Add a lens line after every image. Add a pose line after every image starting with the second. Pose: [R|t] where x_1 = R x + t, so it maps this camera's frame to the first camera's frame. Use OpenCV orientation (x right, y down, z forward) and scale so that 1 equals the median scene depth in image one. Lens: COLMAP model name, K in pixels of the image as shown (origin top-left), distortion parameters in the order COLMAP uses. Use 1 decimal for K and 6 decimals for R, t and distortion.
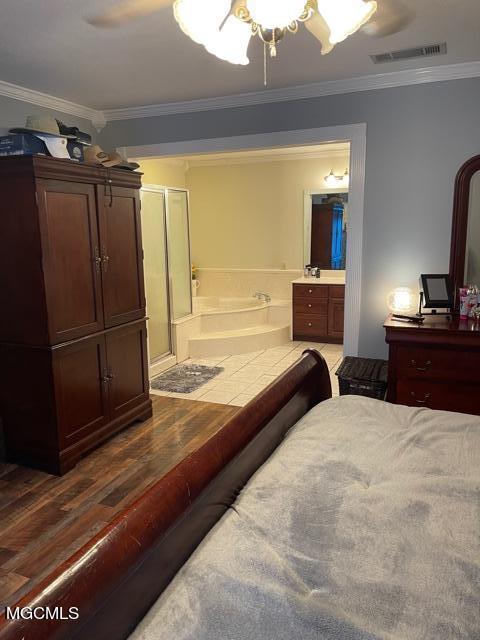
lens RADIAL K [[483.1, 0, 237.9], [0, 483.1, 320.9], [0, 0, 1]] dist [0.048763, -0.057542]
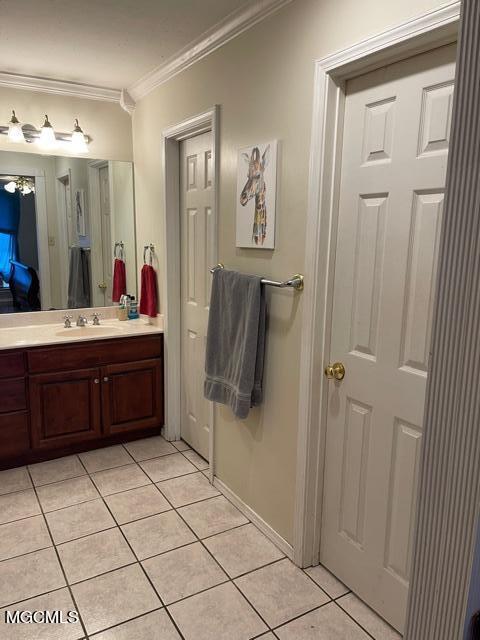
lens RADIAL K [[483.1, 0, 242.6], [0, 483.1, 321.3], [0, 0, 1]] dist [0.048763, -0.057542]
pose [[0.580964, -0.123827, 0.804455, -0.222658], [0.132768, 0.989539, 0.056434, -0.138942], [-0.803028, 0.074019, 0.591327, 0.759306]]
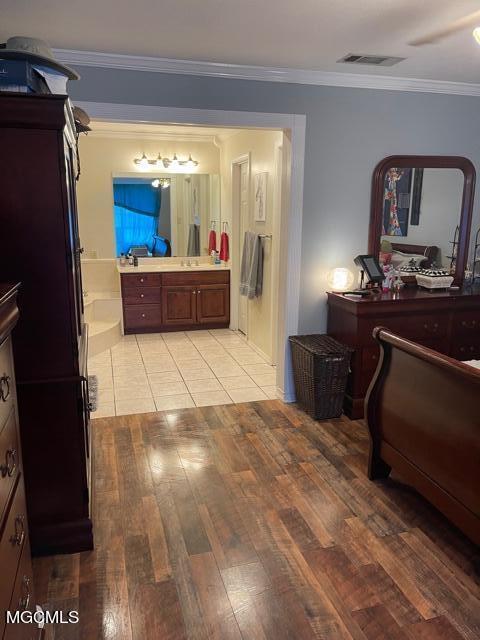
lens RADIAL K [[483.1, 0, 237.5], [0, 483.1, 320.8], [0, 0, 1]] dist [0.048763, -0.057542]
pose [[0.776107, -0.118983, 0.619274, -0.526140], [0.103679, 0.992751, 0.060803, -0.037388], [-0.622020, 0.017016, 0.782817, 0.247926]]
